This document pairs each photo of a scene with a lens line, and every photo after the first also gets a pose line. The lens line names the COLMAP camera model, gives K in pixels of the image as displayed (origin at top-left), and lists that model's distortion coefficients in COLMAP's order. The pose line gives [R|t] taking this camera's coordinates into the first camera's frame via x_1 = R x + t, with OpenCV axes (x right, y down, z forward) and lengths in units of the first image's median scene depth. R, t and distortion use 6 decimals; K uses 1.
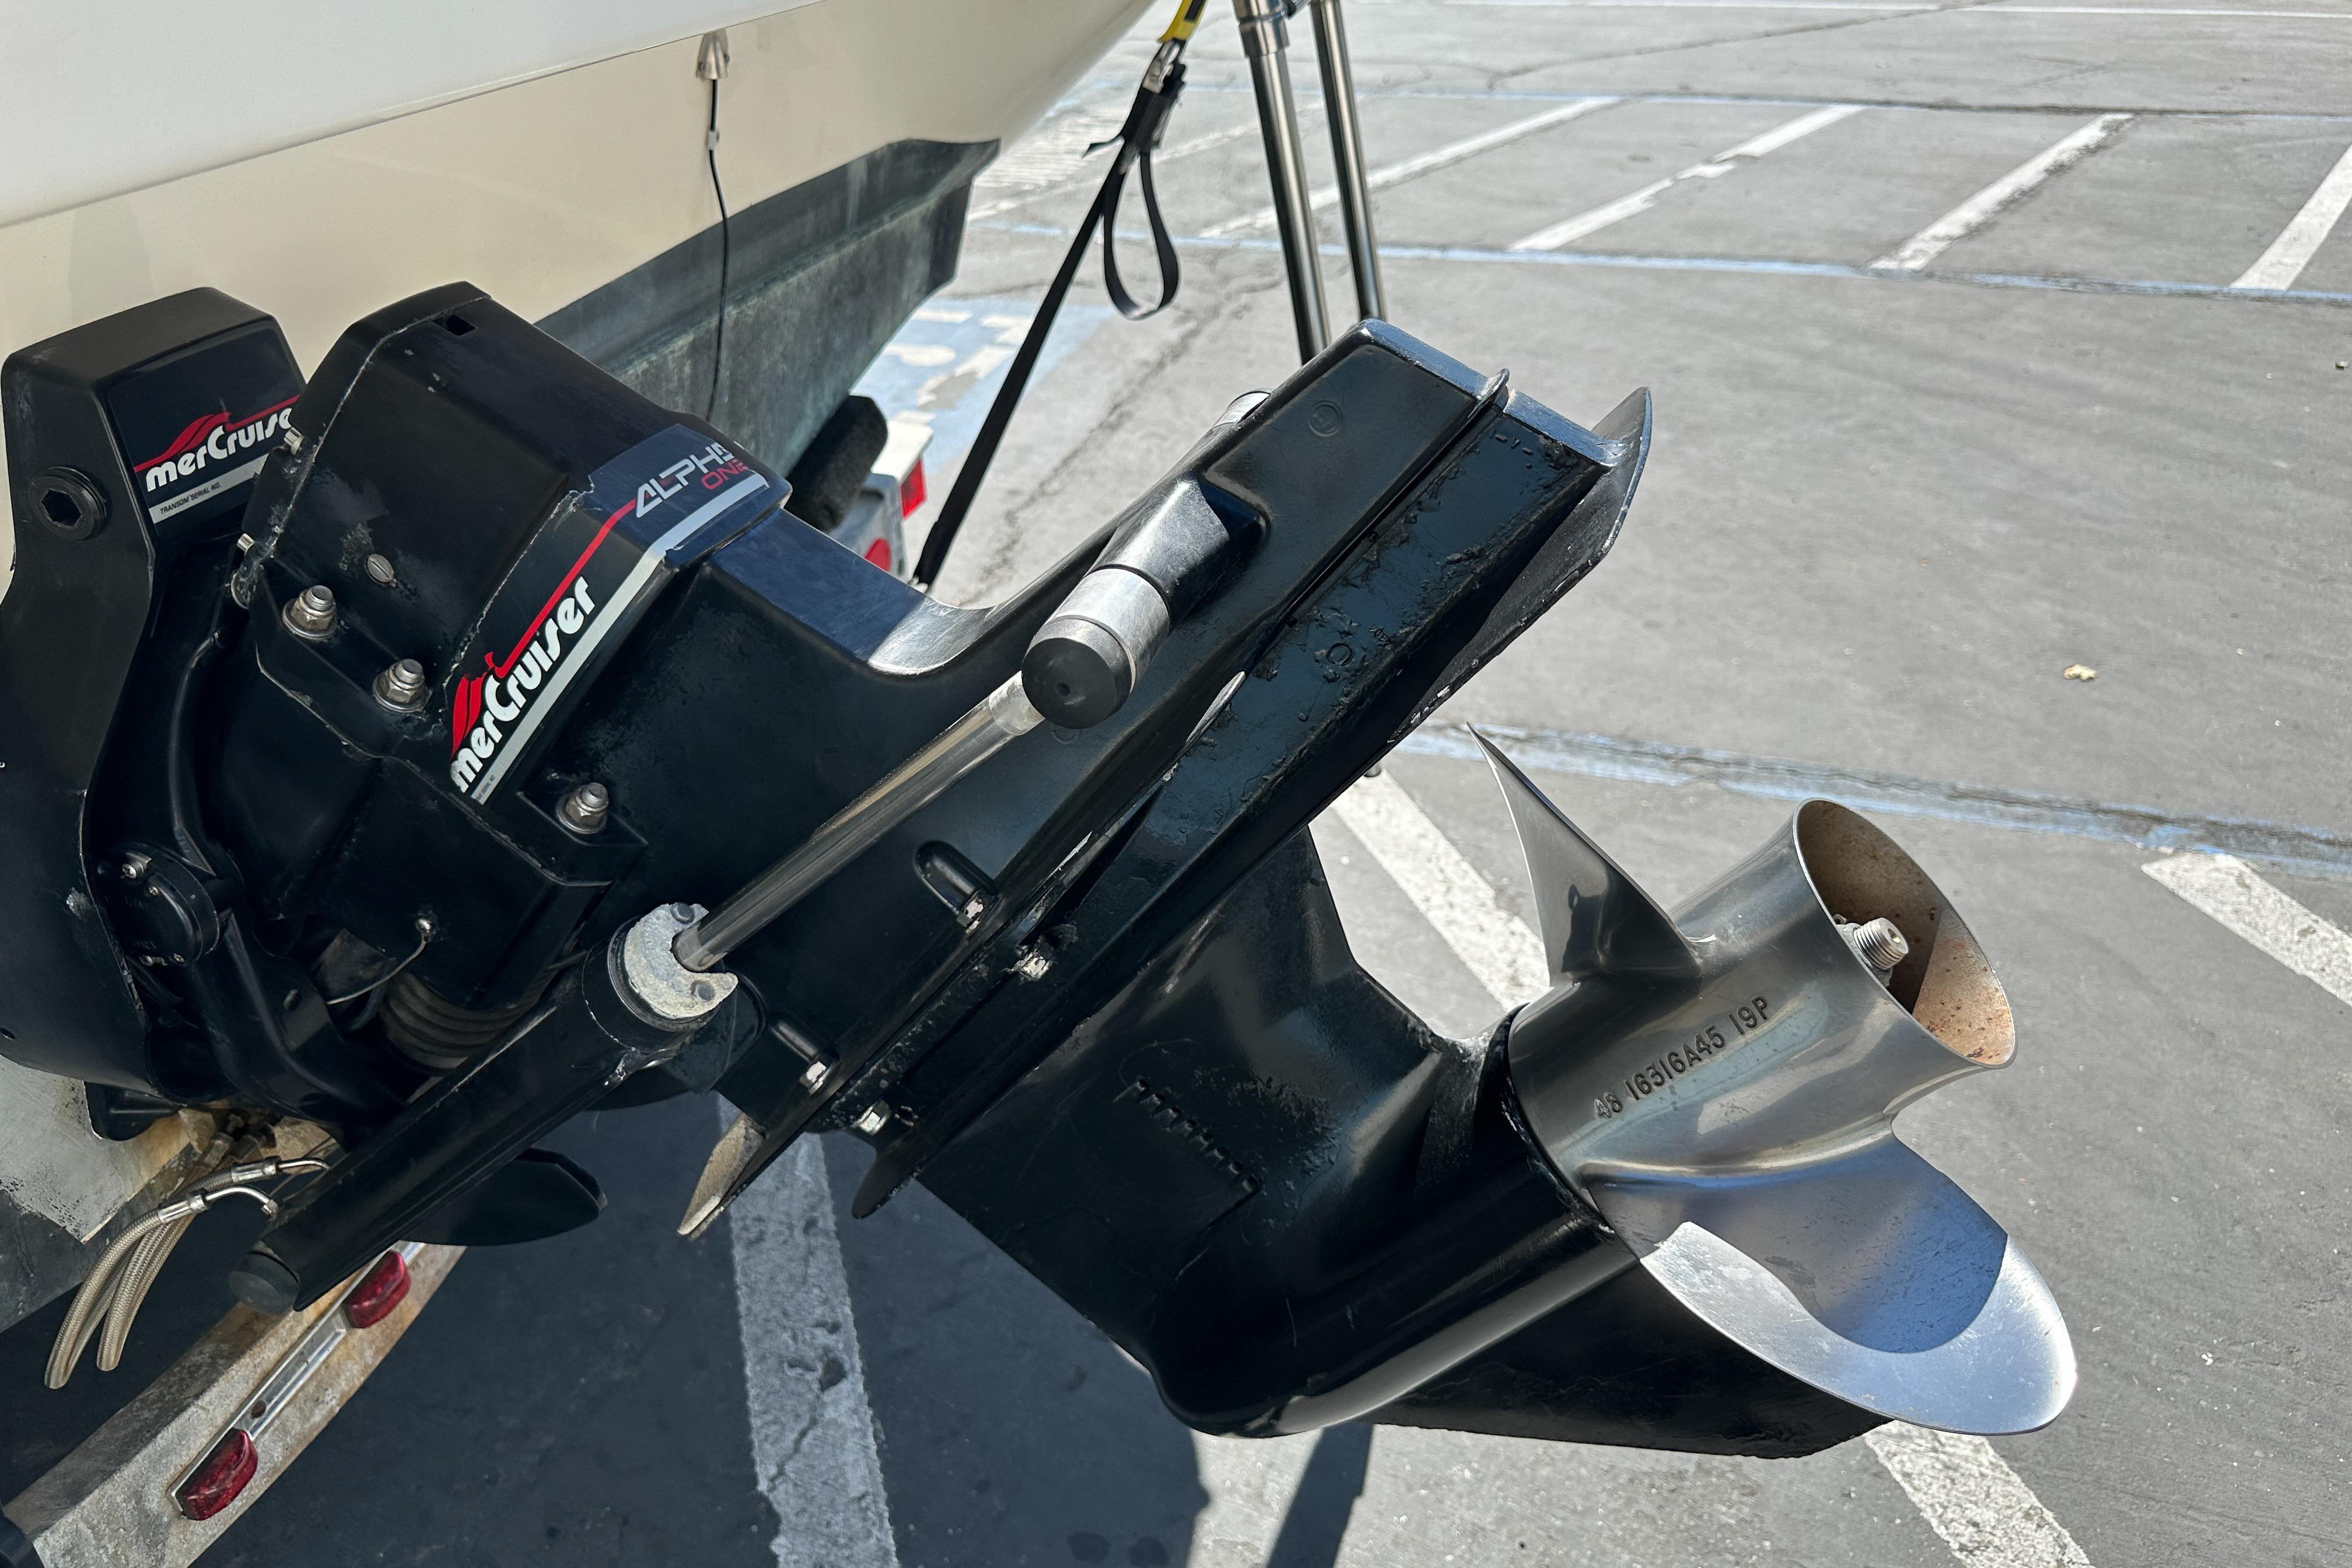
lens RADIAL K [[1723.0, 0, 1176.0], [0, 1723.0, 784.0], [0, 0, 1]] dist [0.005843, -0.033350]
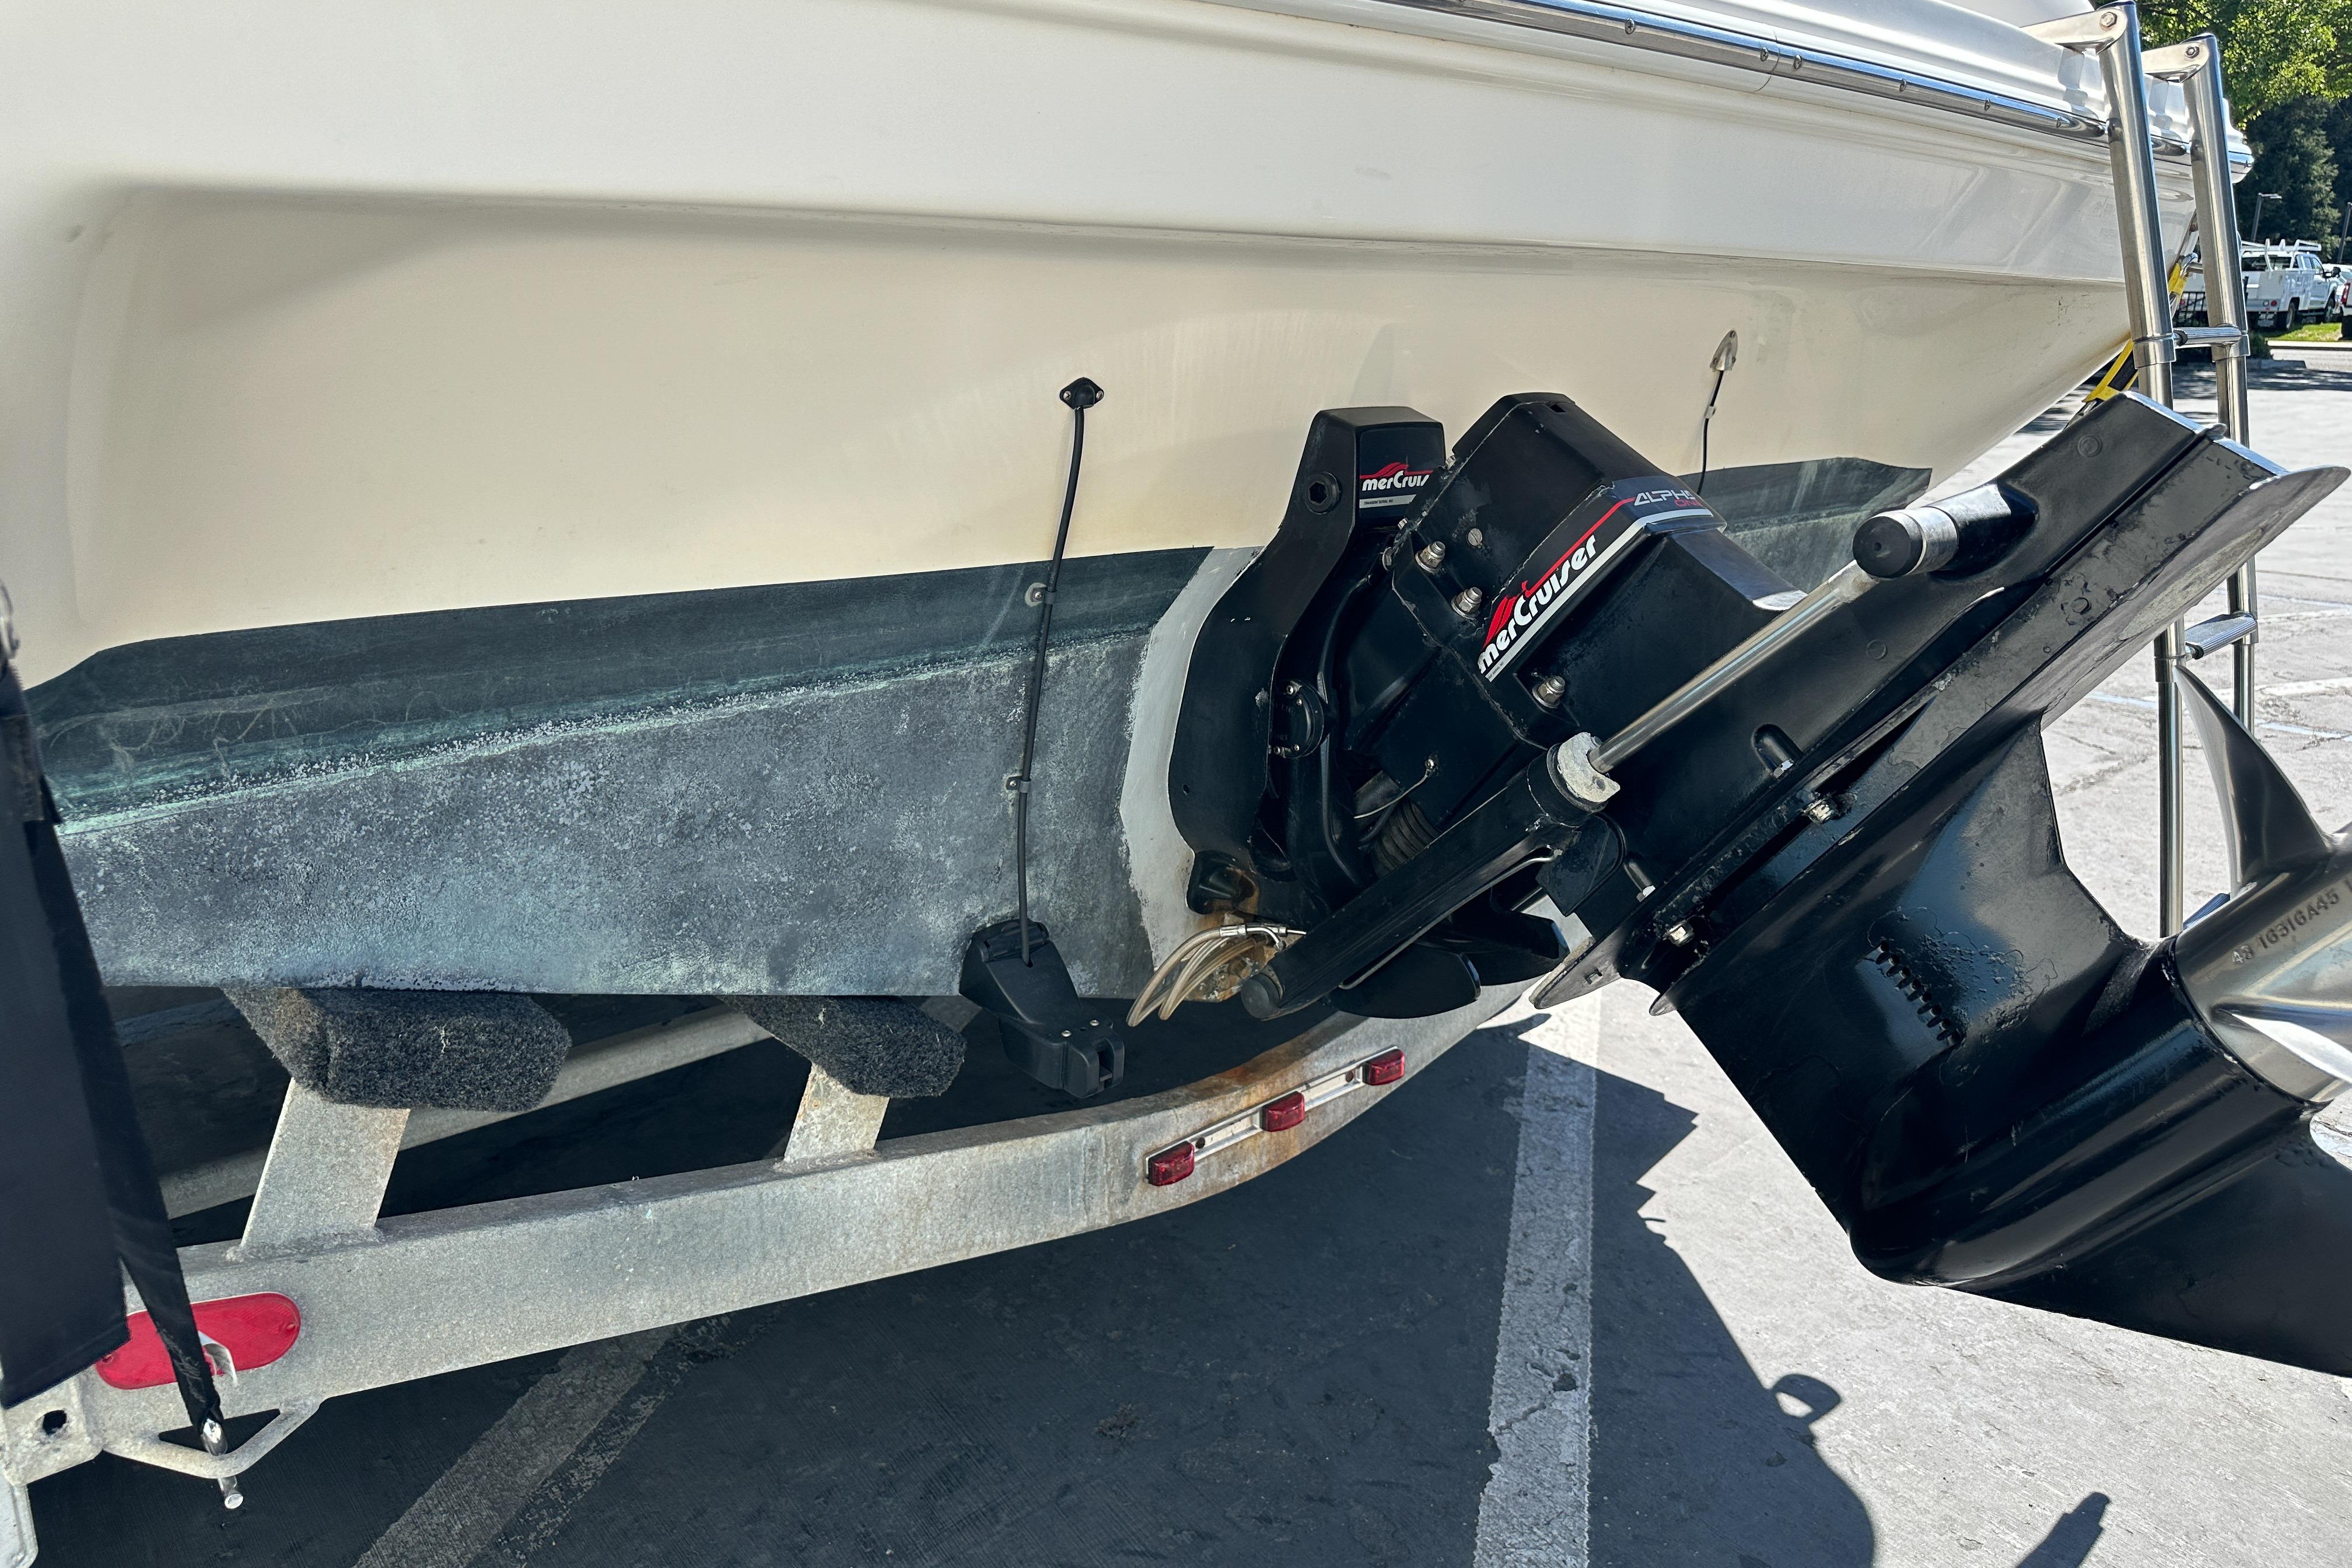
lens RADIAL K [[1697.5, 0, 1176.0], [0, 1697.5, 784.0], [0, 0, 1]] dist [0.189332, -0.347151]
pose [[0.859658, 0.167398, -0.482666, 0.154948], [-0.290366, 0.937449, -0.192035, 0.512496], [0.420328, 0.305234, 0.854492, -0.522479]]
